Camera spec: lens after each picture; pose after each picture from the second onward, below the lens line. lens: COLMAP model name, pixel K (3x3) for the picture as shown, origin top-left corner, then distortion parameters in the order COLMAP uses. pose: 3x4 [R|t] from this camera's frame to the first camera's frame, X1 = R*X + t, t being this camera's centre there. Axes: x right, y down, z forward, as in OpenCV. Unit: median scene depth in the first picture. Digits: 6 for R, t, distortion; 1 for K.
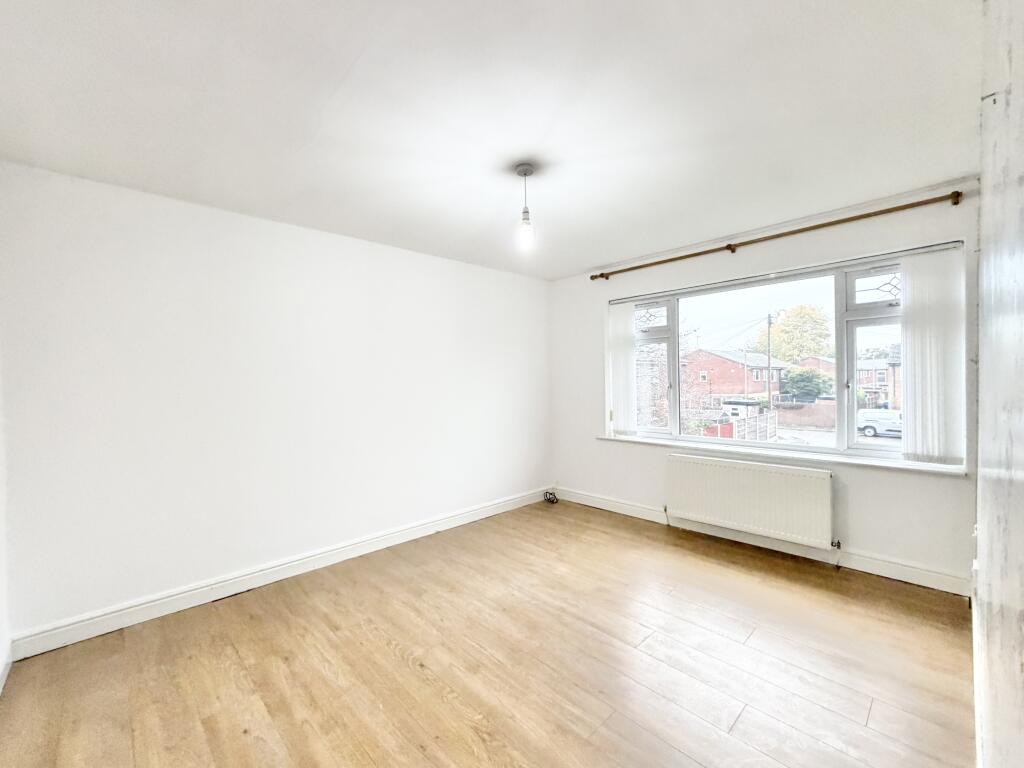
lens RADIAL K [[420.2, 0, 509.6], [0, 420.2, 384.8], [0, 0, 1]] dist [-0.000176, 0.000108]
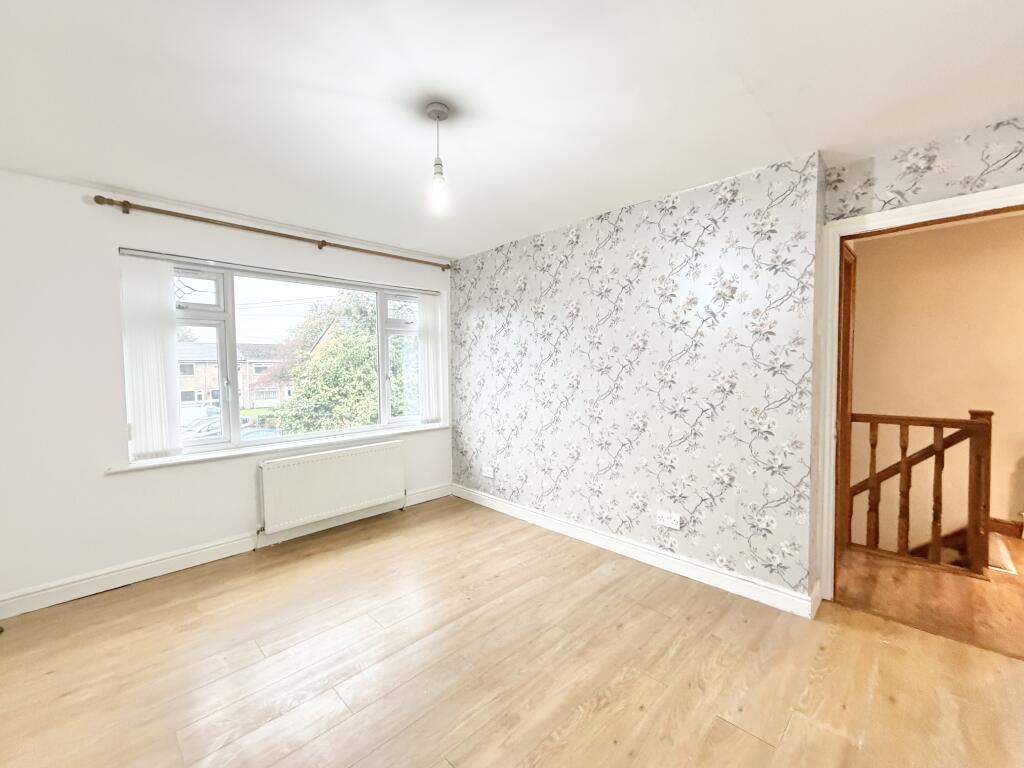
lens RADIAL K [[420.2, 0, 509.8], [0, 420.2, 384.6], [0, 0, 1]] dist [-0.000176, 0.000108]
pose [[-0.013957, -0.027811, 0.999516, -0.490492], [0.020480, 0.999395, 0.028093, -0.004485], [-0.999693, 0.020862, -0.013379, 0.547886]]
